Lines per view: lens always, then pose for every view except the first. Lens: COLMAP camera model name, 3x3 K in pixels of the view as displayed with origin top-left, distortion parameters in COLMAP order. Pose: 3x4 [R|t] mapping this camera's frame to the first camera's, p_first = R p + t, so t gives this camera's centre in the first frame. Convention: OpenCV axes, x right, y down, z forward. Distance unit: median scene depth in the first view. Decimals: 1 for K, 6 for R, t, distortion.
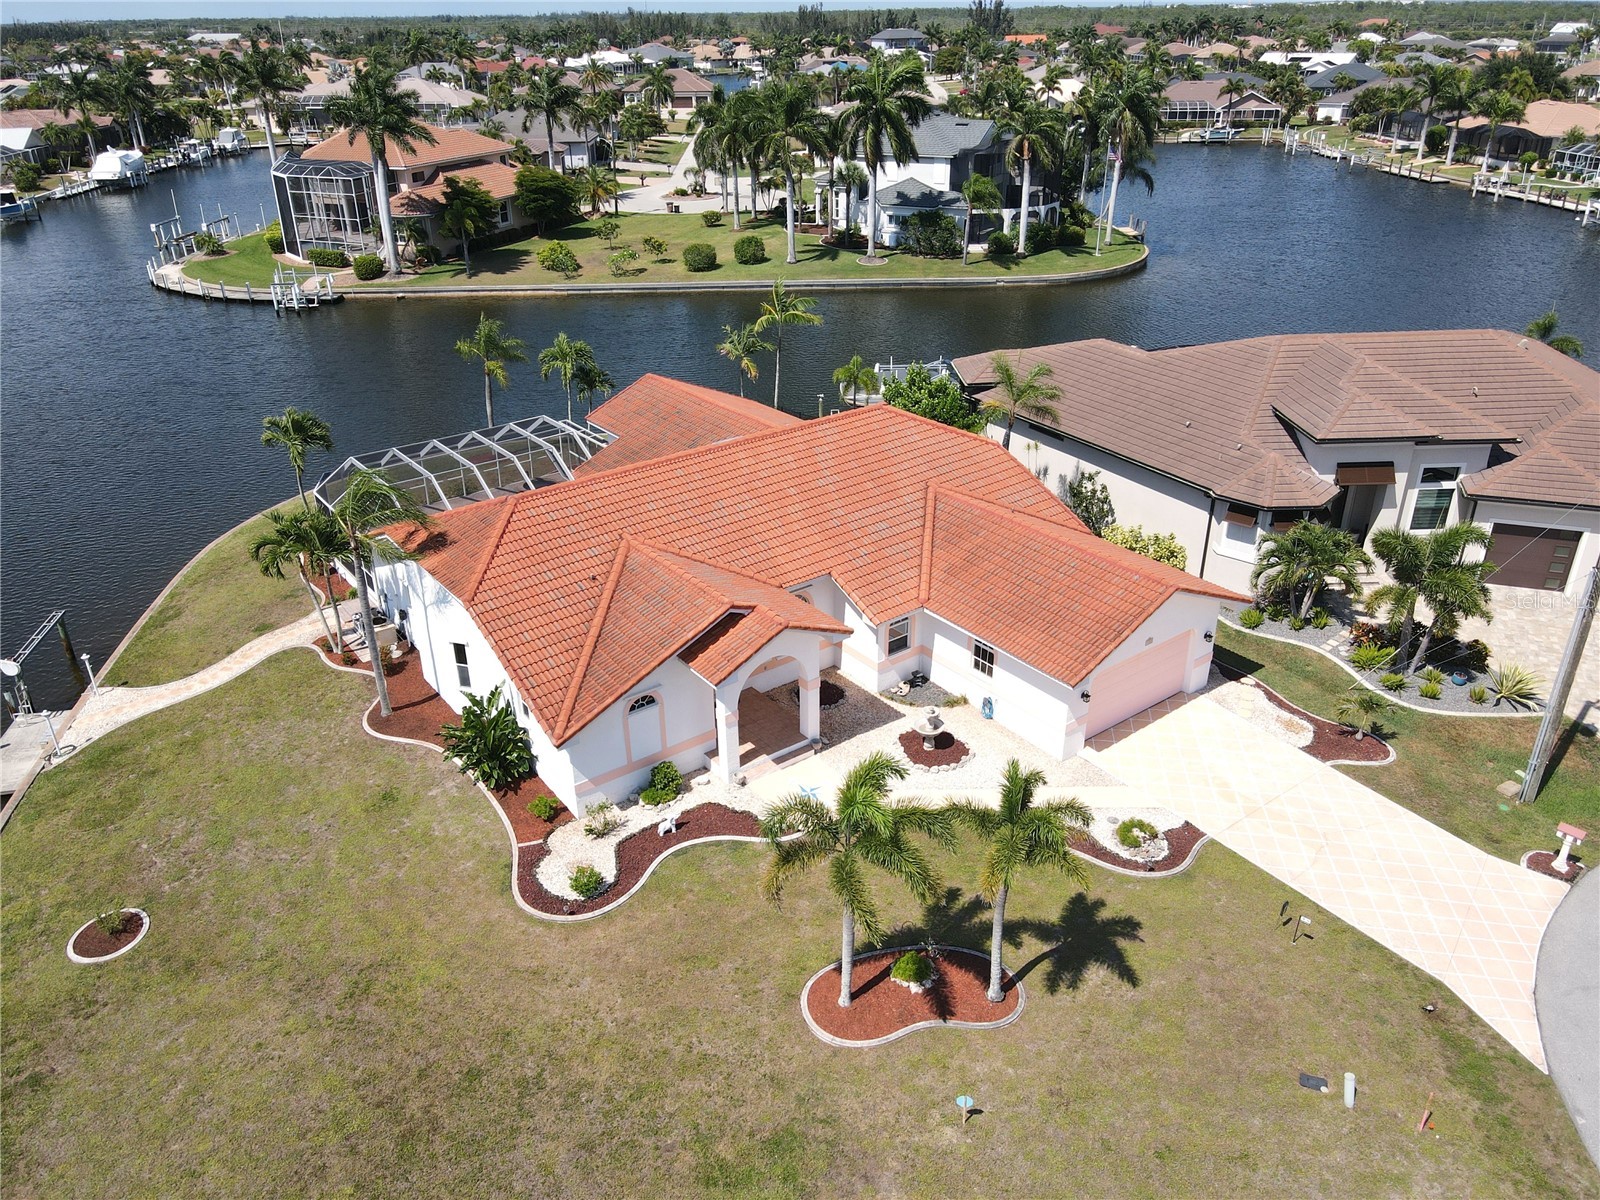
lens RADIAL K [[1175.1, 0, 797.7], [0, 1175.1, 601.6], [0, 0, 1]] dist [-0.004975, 0.028337]
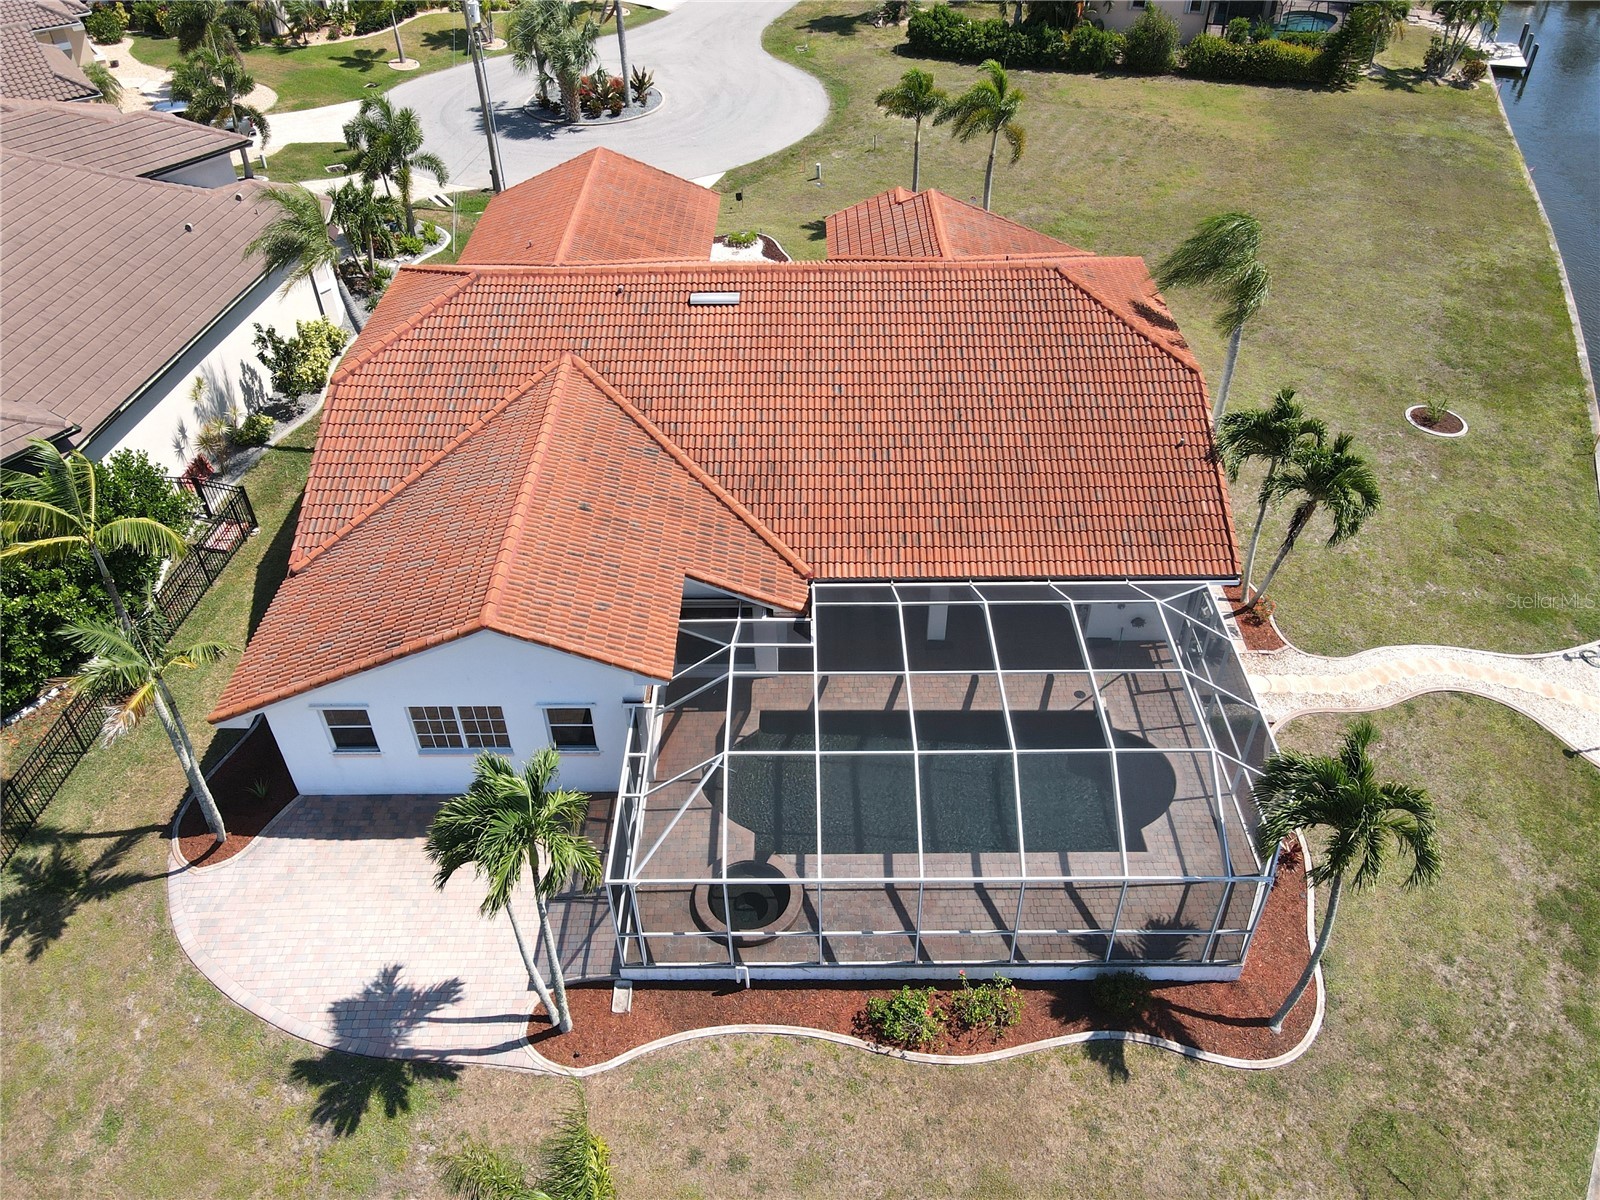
lens RADIAL K [[1165.0, 0, 797.9], [0, 1165.0, 604.0], [0, 0, 1]] dist [0.032359, -0.028902]
pose [[-0.796153, -0.368970, 0.479584, -0.574078], [0.294205, 0.456543, 0.839650, -0.716763], [-0.528756, 0.809586, -0.254925, 1.480613]]
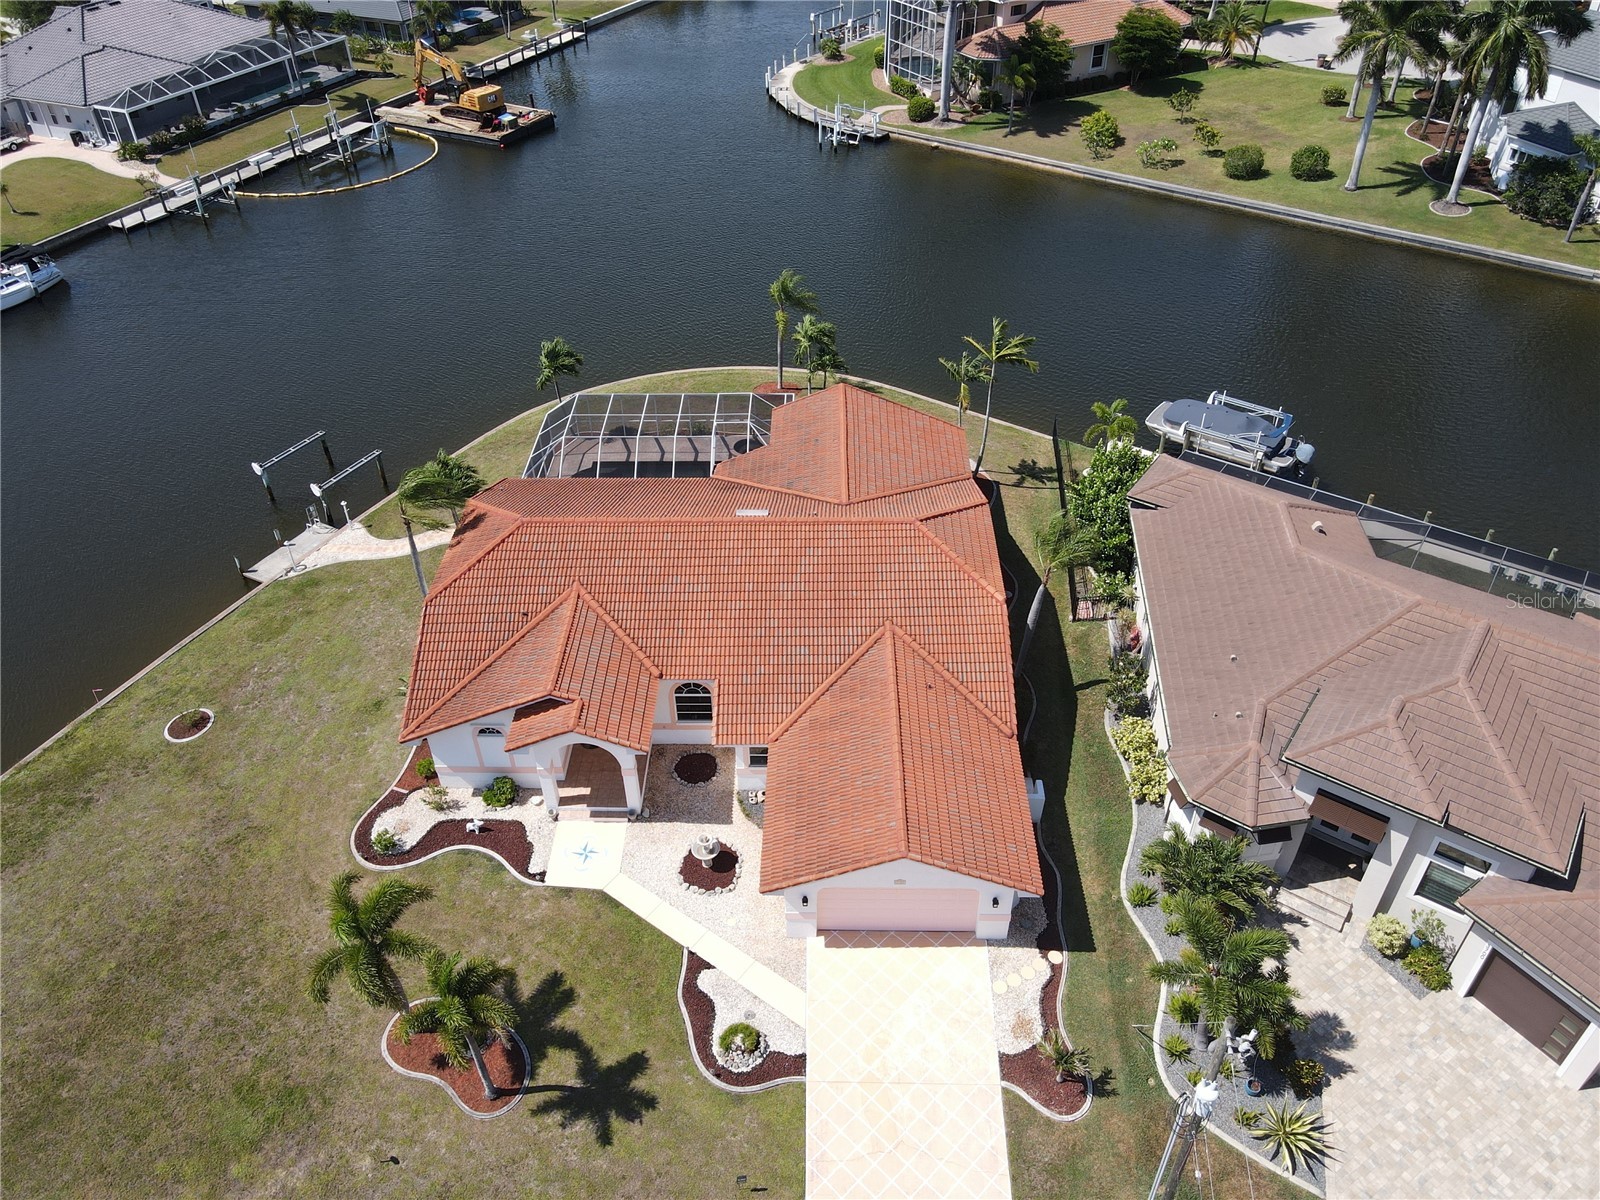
lens RADIAL K [[1171.9, 0, 800.0], [0, 1171.9, 600.0], [0, 0, 1]] dist [0.010917, 0.005332]
pose [[0.784745, 0.386826, -0.484295, 0.604408], [-0.273530, 0.917281, 0.289444, -0.440436], [0.556198, -0.094670, 0.825640, 0.137363]]
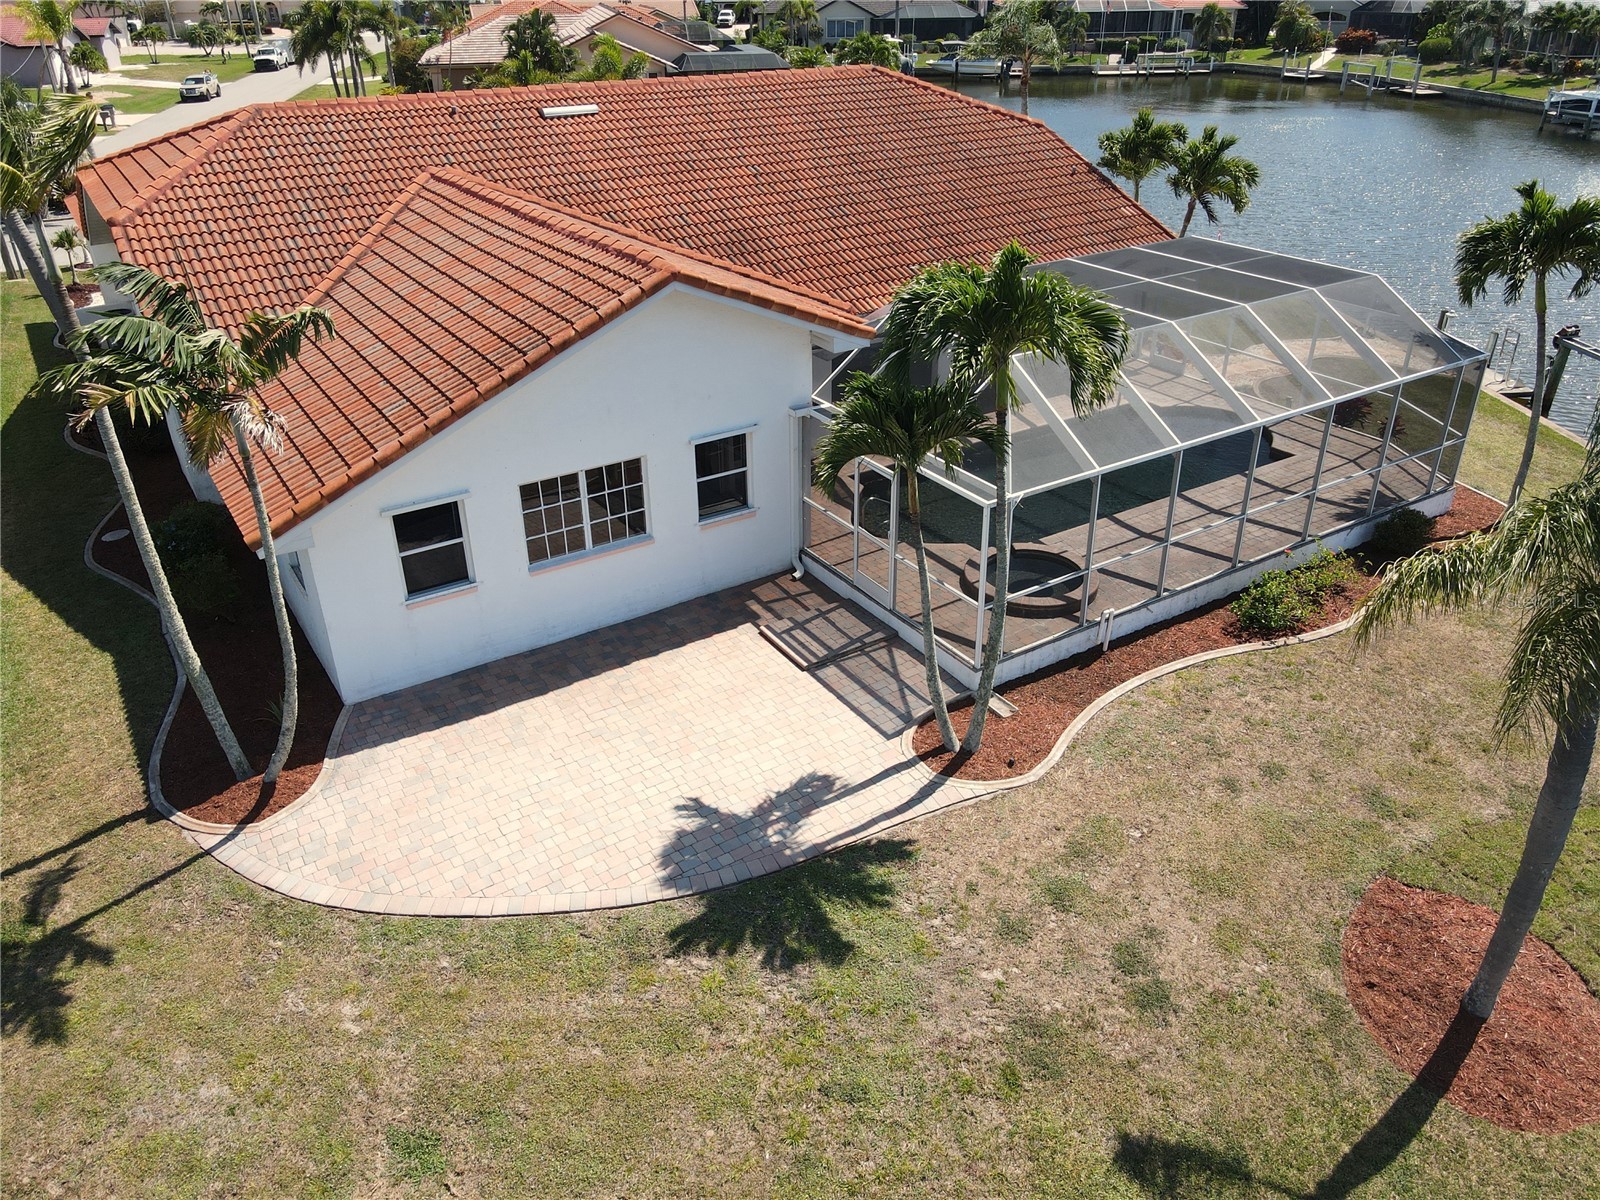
lens RADIAL K [[1180.4, 0, 800.0], [0, 1180.4, 600.0], [0, 0, 1]] dist [-0.033142, 0.067156]
pose [[-0.996667, -0.014434, 0.080293, -0.261002], [0.058038, 0.566231, 0.822201, -0.552550], [-0.057332, 0.824120, -0.563506, 1.755392]]
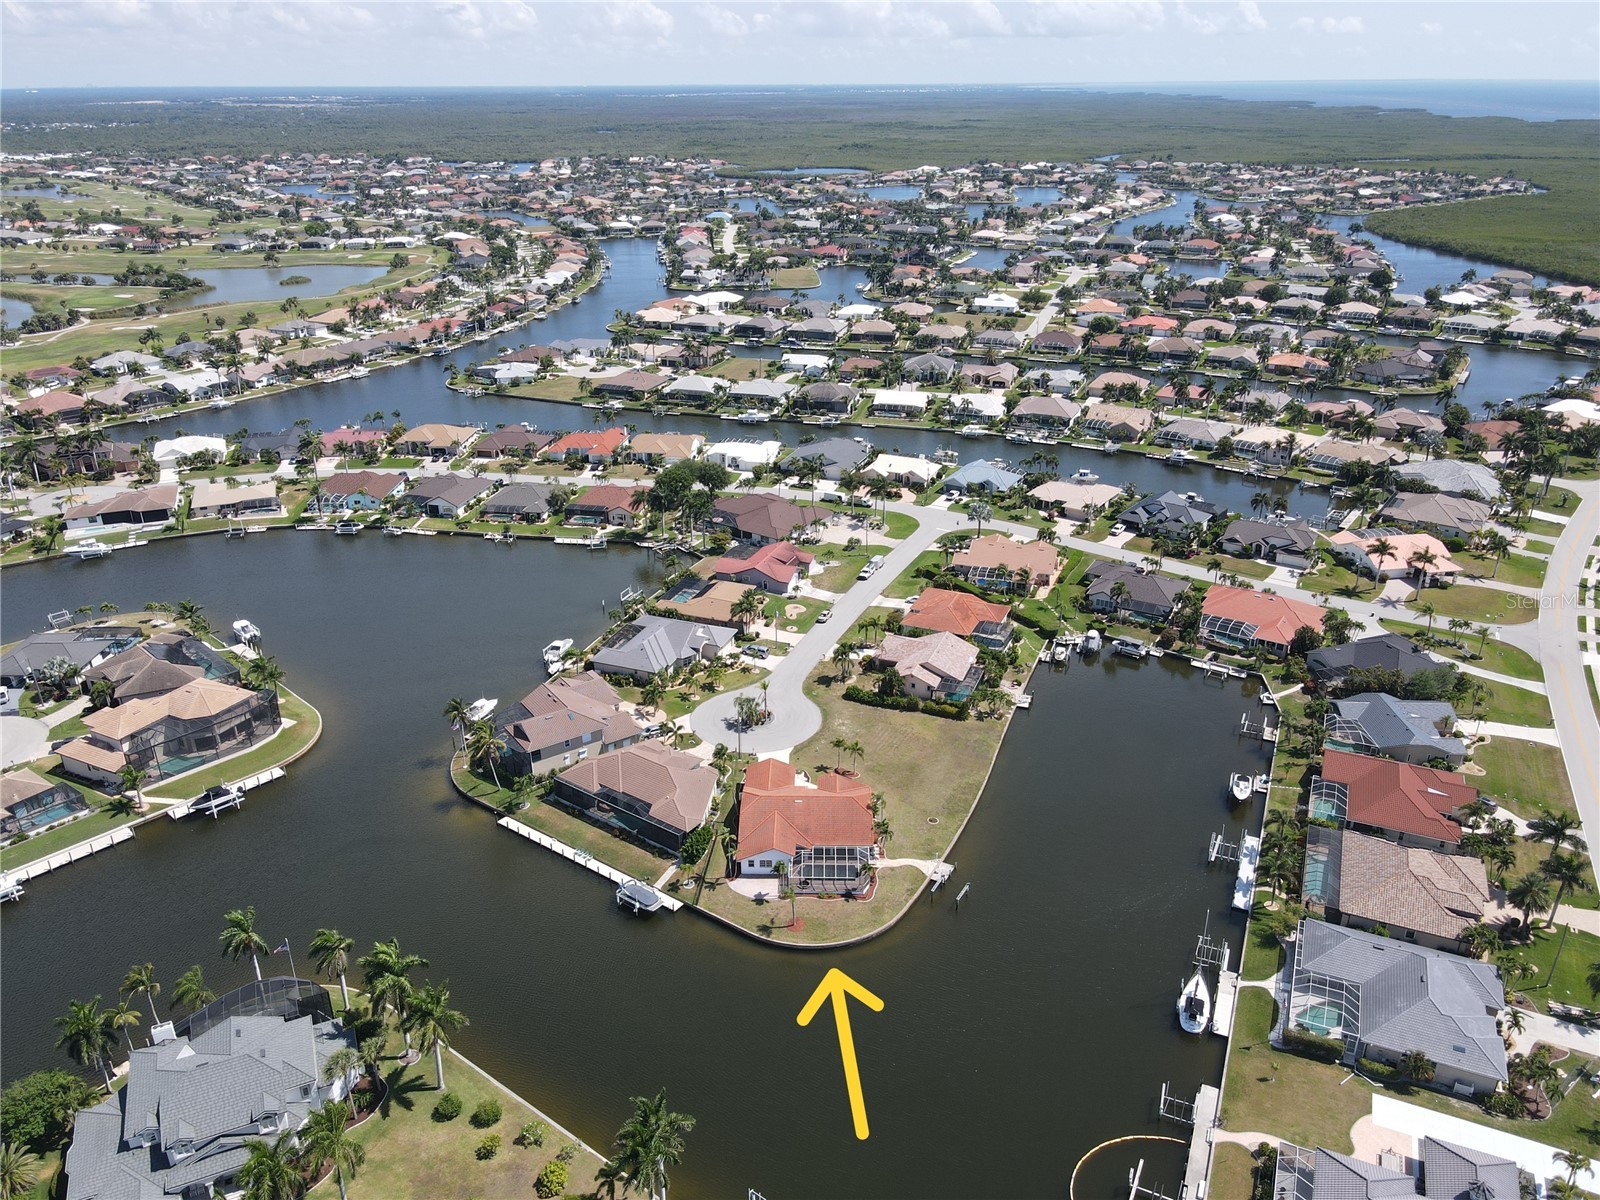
lens RADIAL K [[1175.1, 0, 797.7], [0, 1175.1, 601.6], [0, 0, 1]] dist [-0.004975, 0.028337]
pose [[-0.772812, -0.227560, 0.592434, -2.908193], [0.317550, 0.669585, 0.671430, -4.193368], [-0.549475, 0.707016, -0.445202, 2.811510]]
